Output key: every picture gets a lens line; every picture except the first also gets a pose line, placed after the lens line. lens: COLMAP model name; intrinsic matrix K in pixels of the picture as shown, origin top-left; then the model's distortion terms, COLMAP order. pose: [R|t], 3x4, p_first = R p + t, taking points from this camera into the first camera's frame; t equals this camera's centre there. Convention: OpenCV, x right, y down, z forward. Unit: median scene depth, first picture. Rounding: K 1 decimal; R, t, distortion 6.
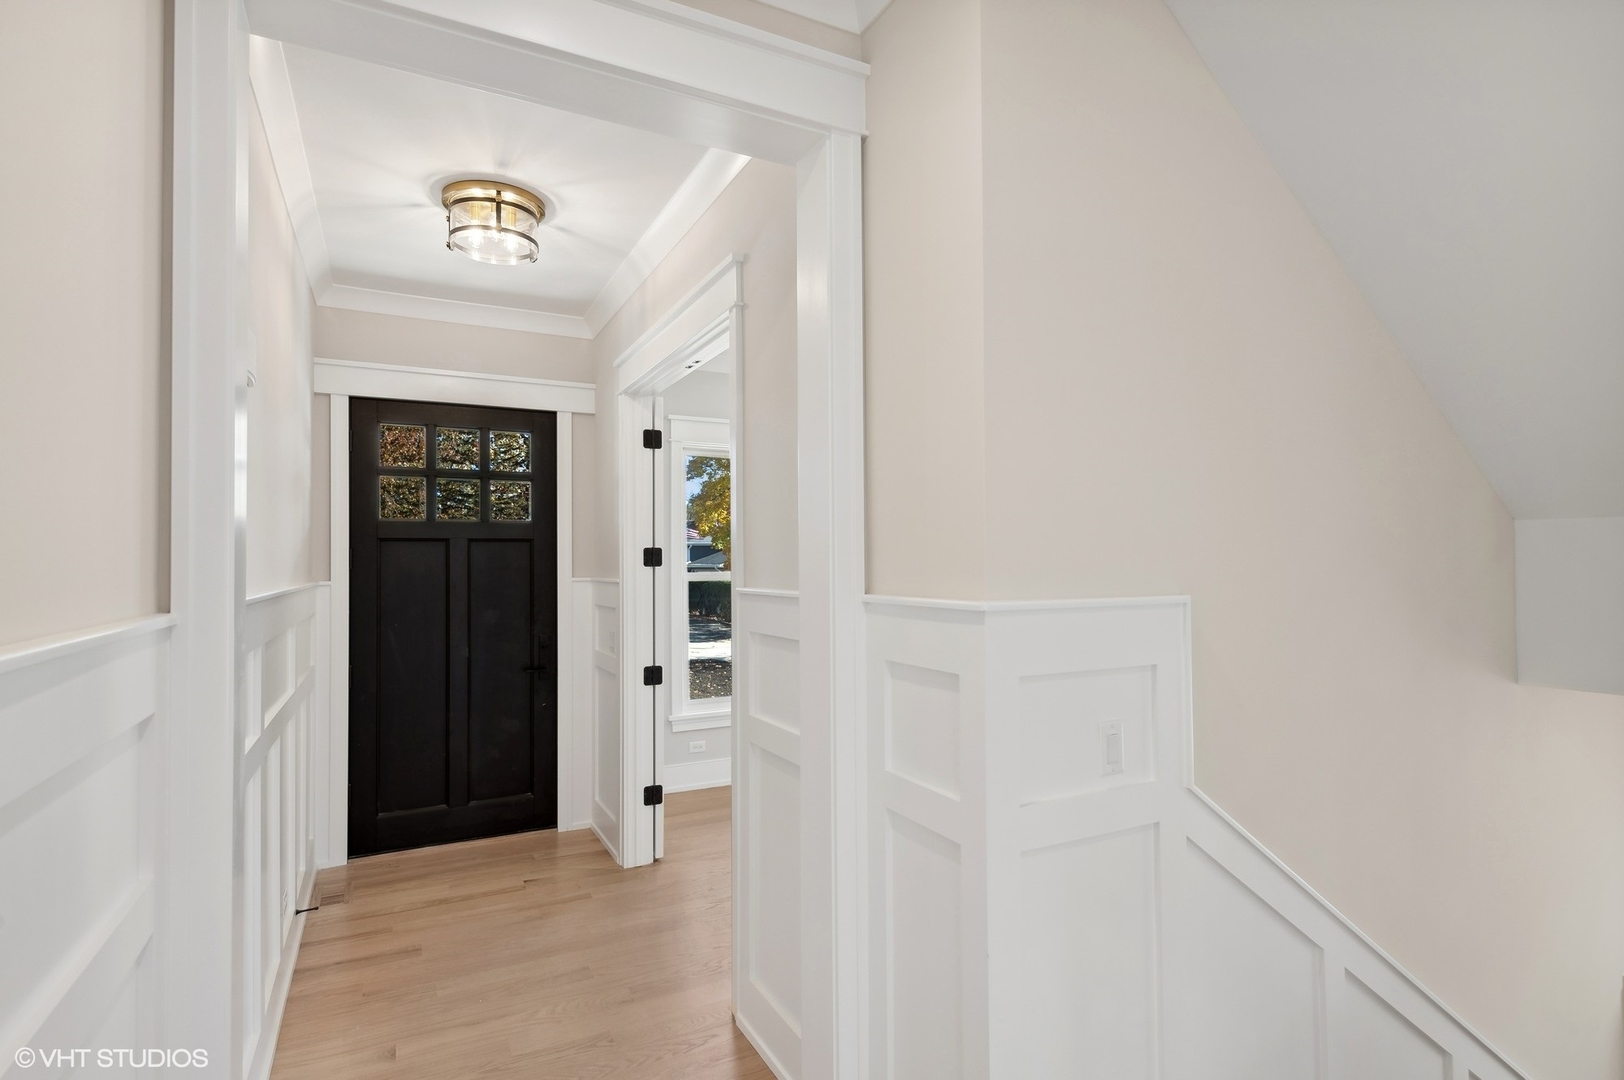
lens RADIAL K [[818.8, 0, 812.0], [0, 818.8, 540.0], [0, 0, 1]] dist [0.001897, -0.000067]
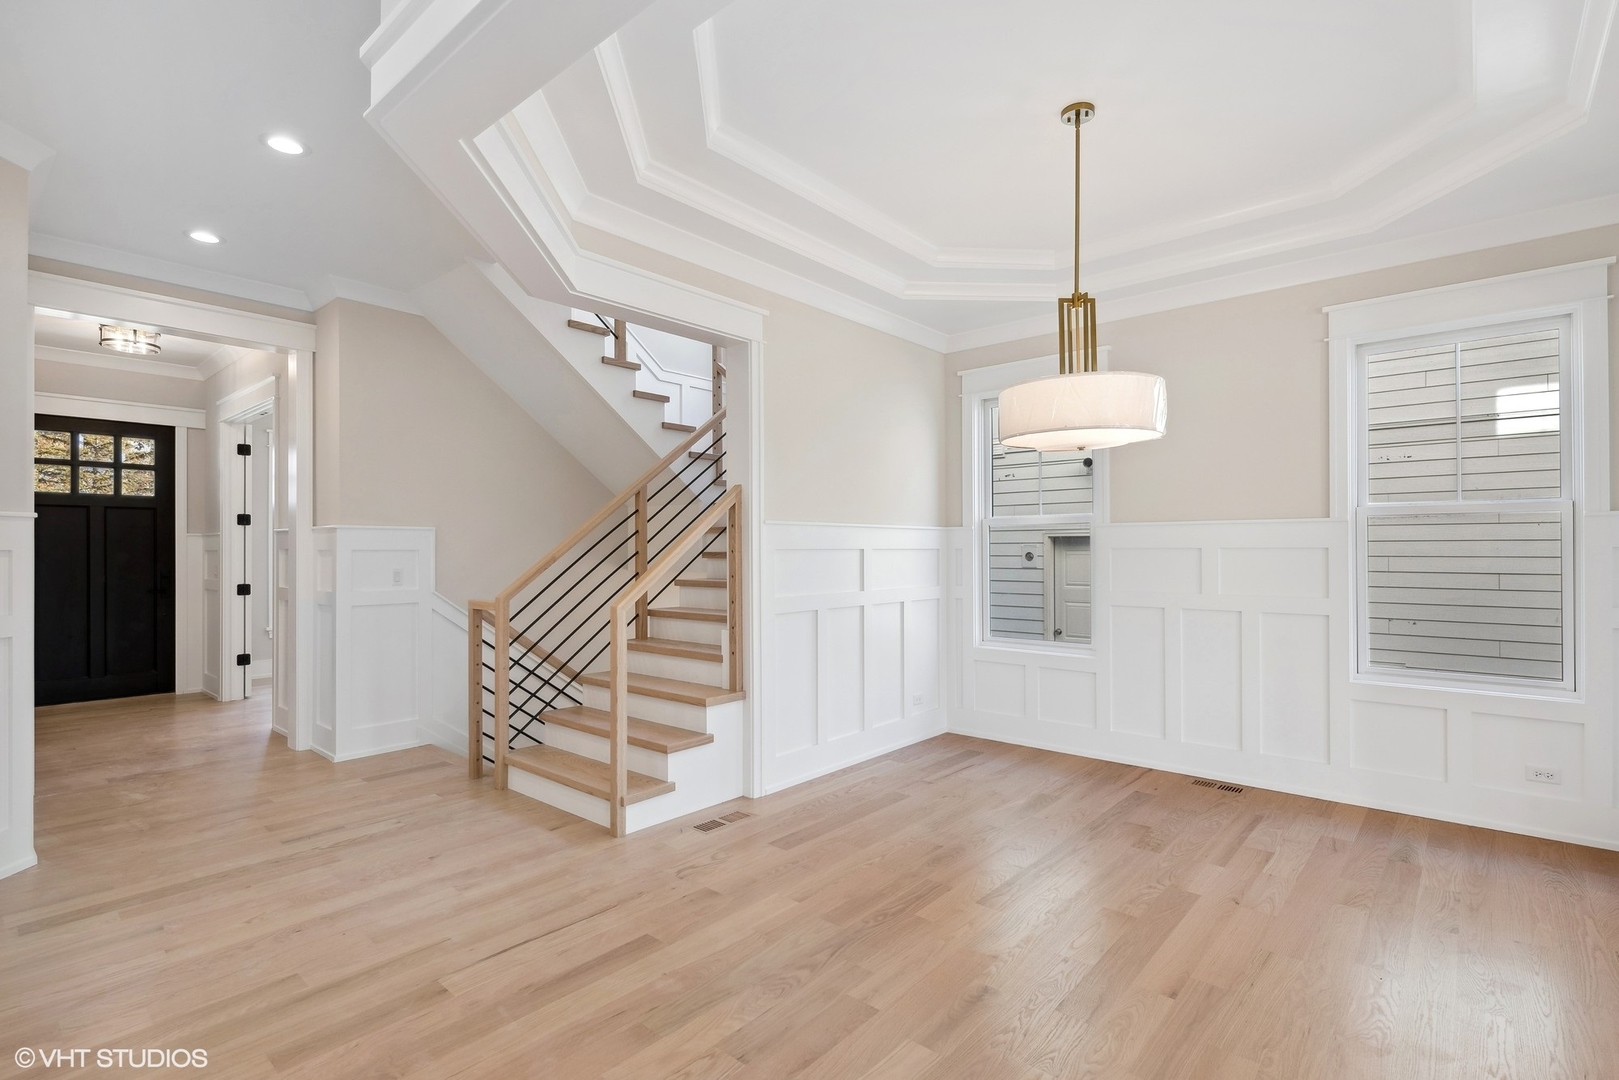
lens RADIAL K [[771.4, 0, 809.5], [0, 771.4, 540.0], [0, 0, 1]] dist [-0.002748, -0.000865]
pose [[0.929768, 0.006604, 0.368088, 0.287914], [-0.012812, 0.999814, 0.014423, 0.023542], [-0.367924, -0.018127, 0.929679, -0.852921]]
